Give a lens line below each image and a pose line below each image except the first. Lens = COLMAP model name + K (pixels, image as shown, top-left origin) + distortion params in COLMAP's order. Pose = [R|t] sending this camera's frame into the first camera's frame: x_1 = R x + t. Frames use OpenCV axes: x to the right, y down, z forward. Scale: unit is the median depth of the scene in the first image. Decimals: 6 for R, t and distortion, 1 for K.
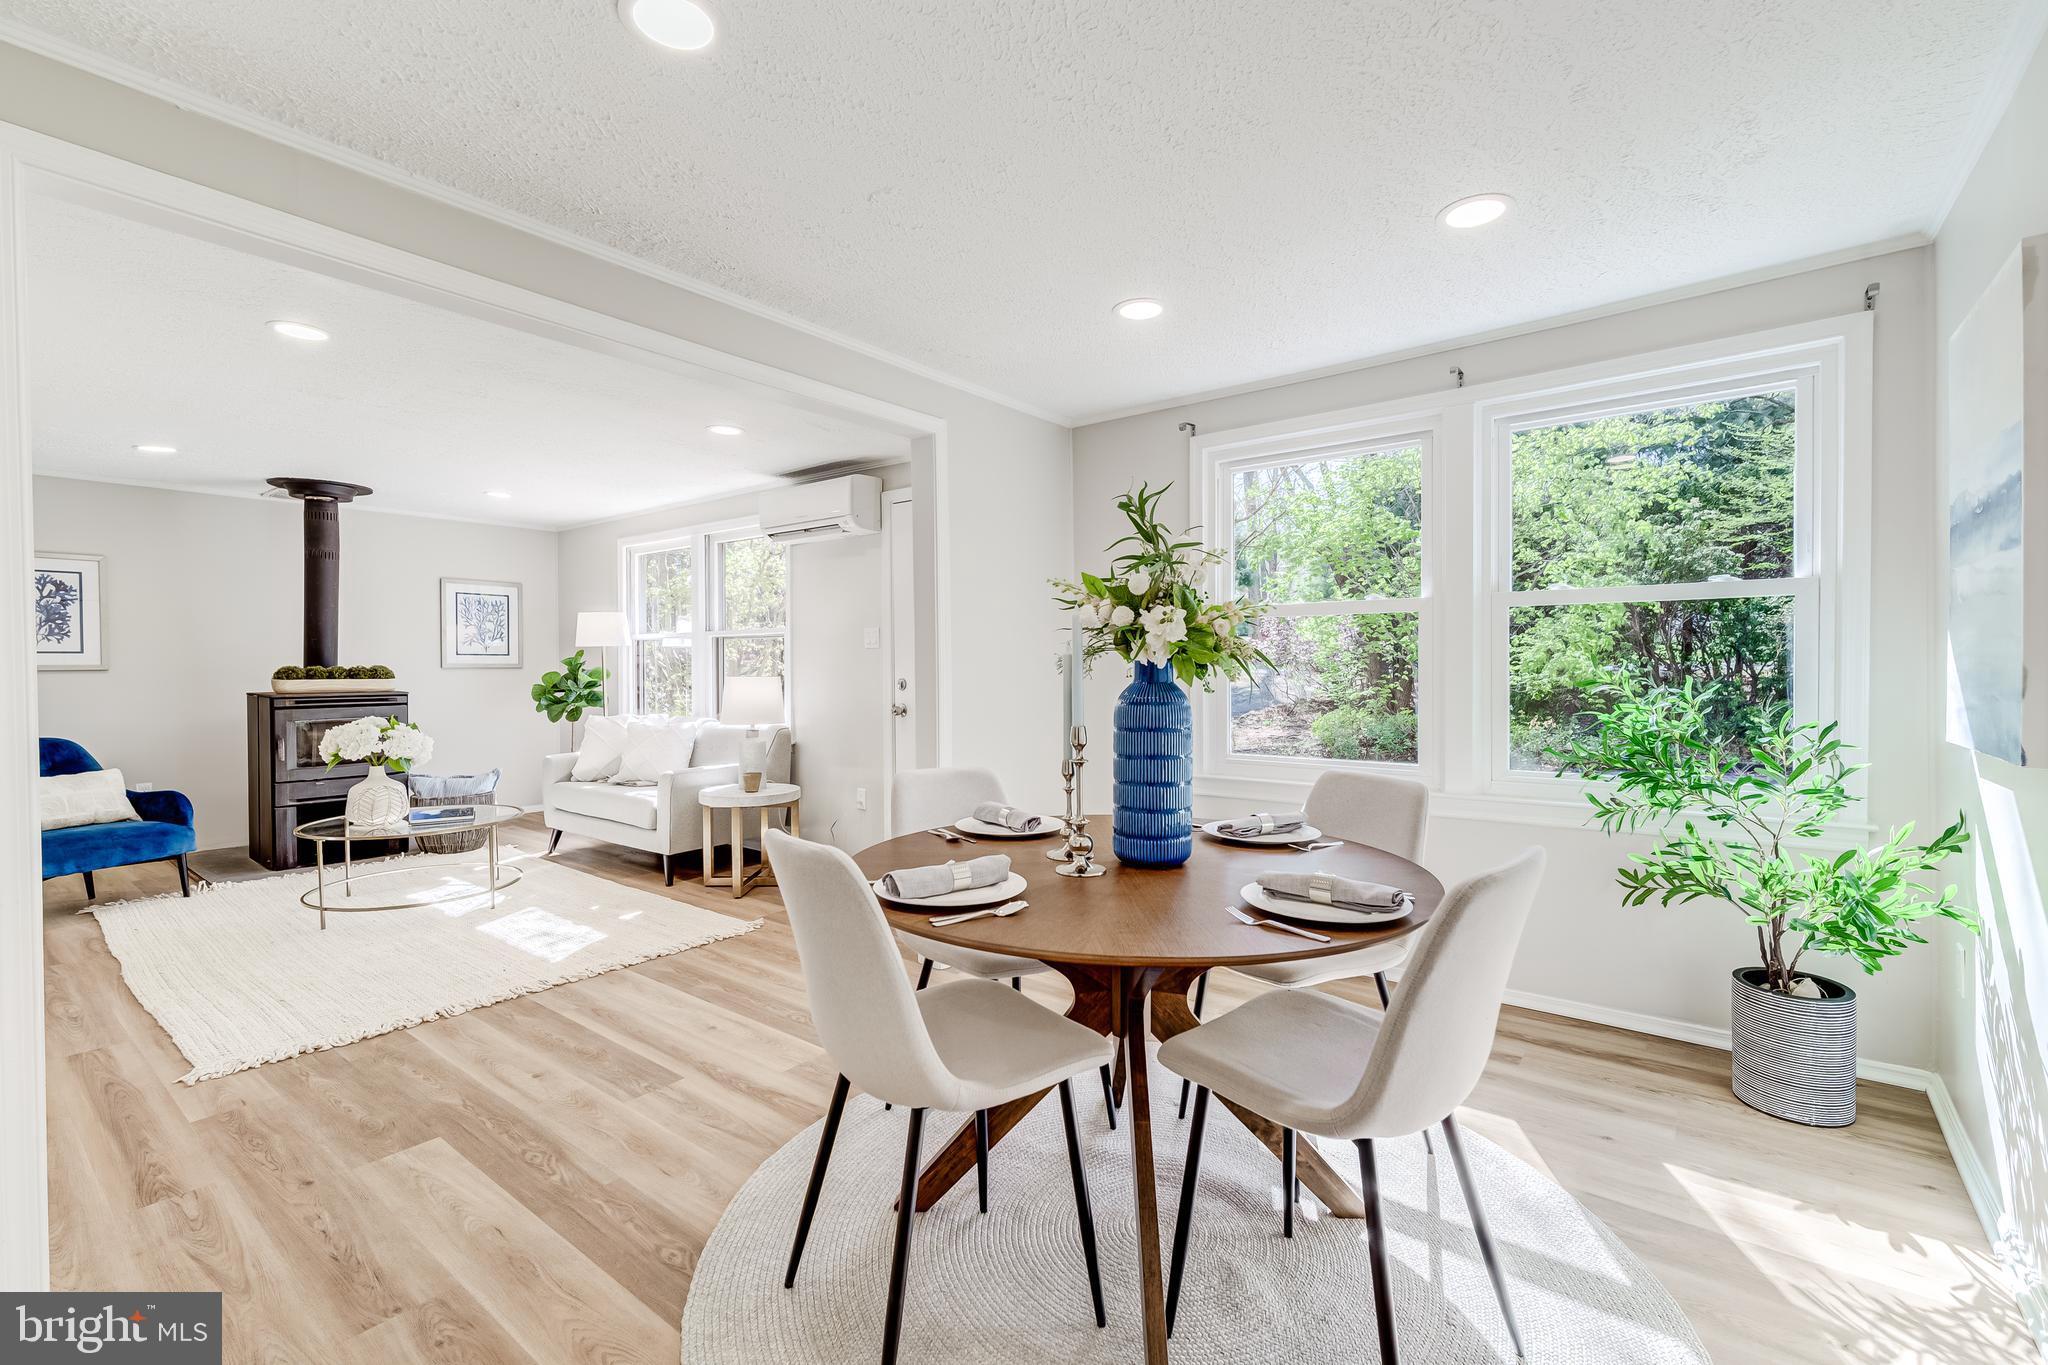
lens RADIAL K [[874.1, 0, 1020.1], [0, 874.1, 671.7], [0, 0, 1]] dist [0.001801, 0.000166]
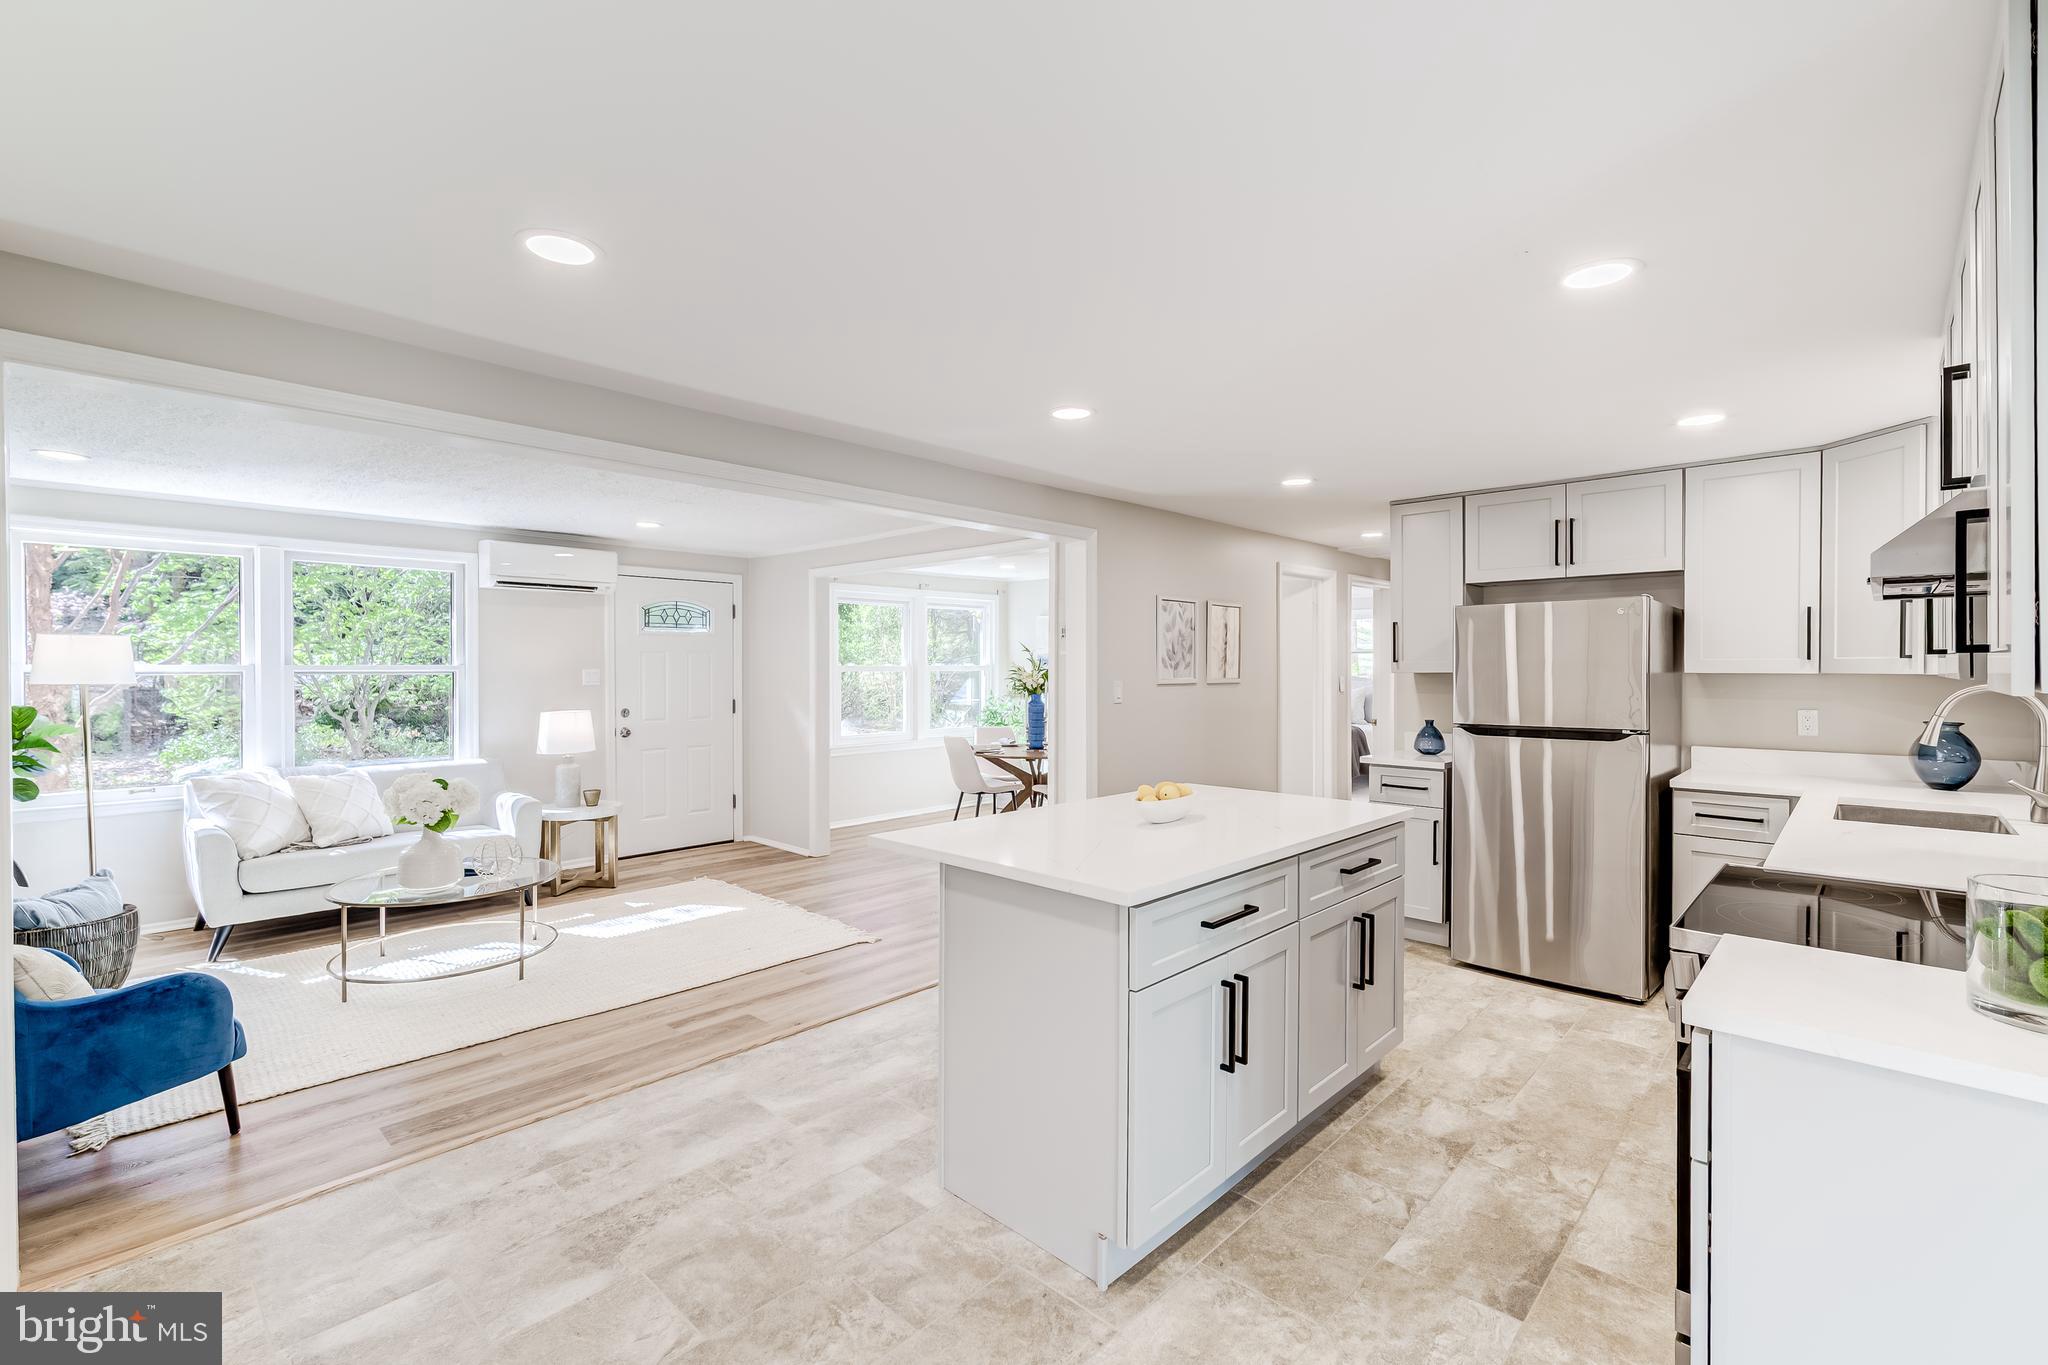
lens RADIAL K [[898.7, 0, 1014.8], [0, 898.7, 681.2], [0, 0, 1]] dist [0.004088, 0.000365]
pose [[0.108690, -0.011130, 0.994013, -1.367454], [0.009366, 0.999904, 0.010172, -0.039636], [-0.994032, 0.008205, 0.108784, 0.255369]]
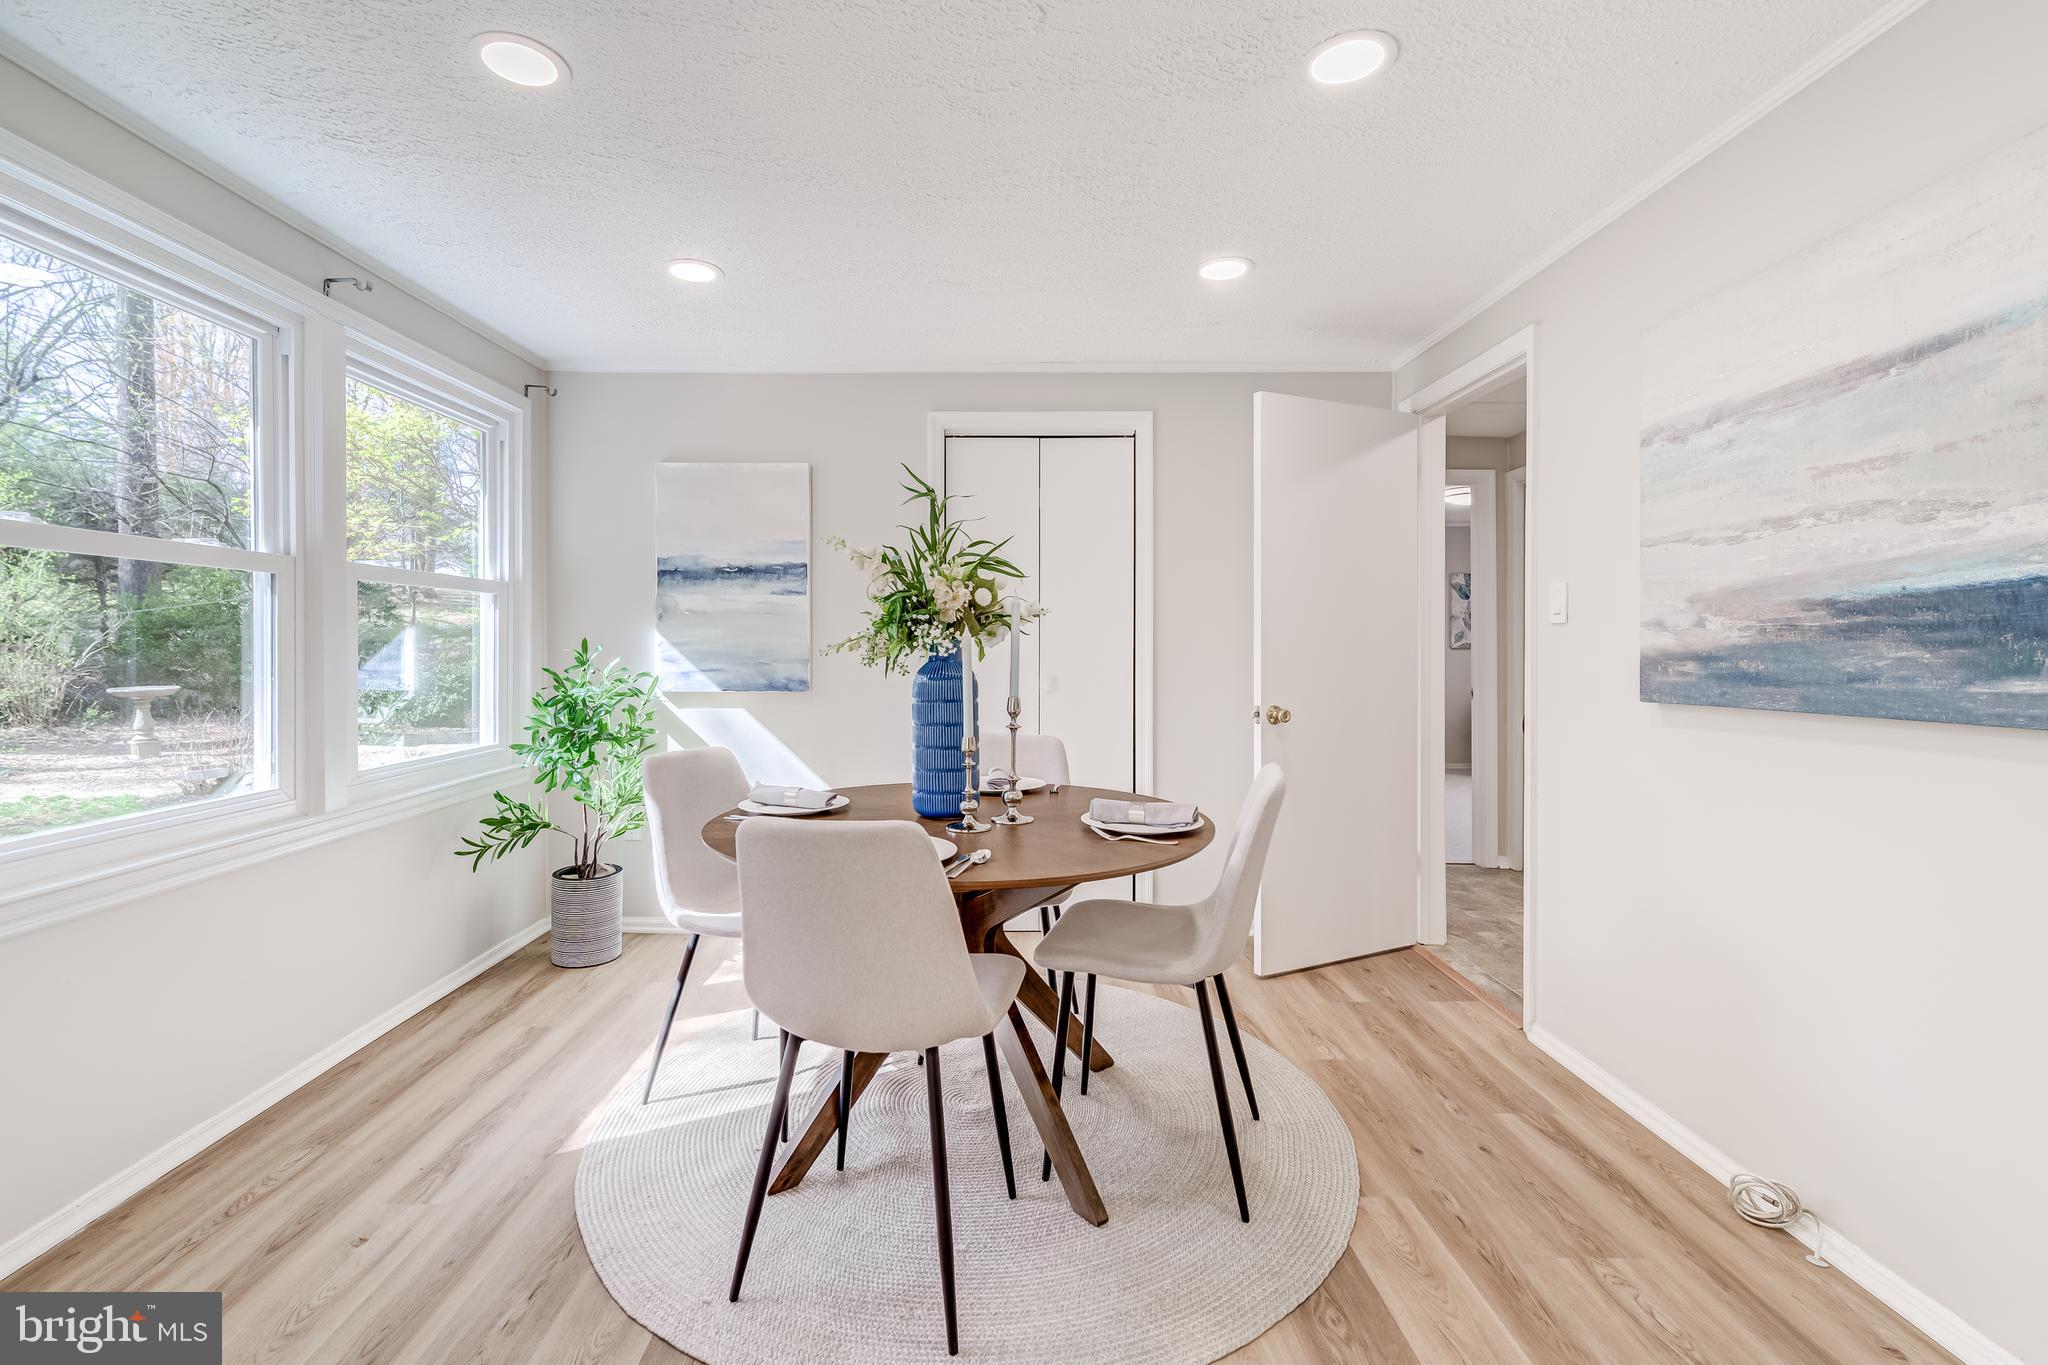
lens RADIAL K [[905.2, 0, 971.8], [0, 905.2, 676.0], [0, 0, 1]] dist [0.004044, 0.000358]
pose [[-0.593784, -0.021708, 0.804331, -0.310443], [0.010269, 0.999350, 0.034552, -0.002130], [-0.804559, 0.028776, -0.593175, 0.634696]]
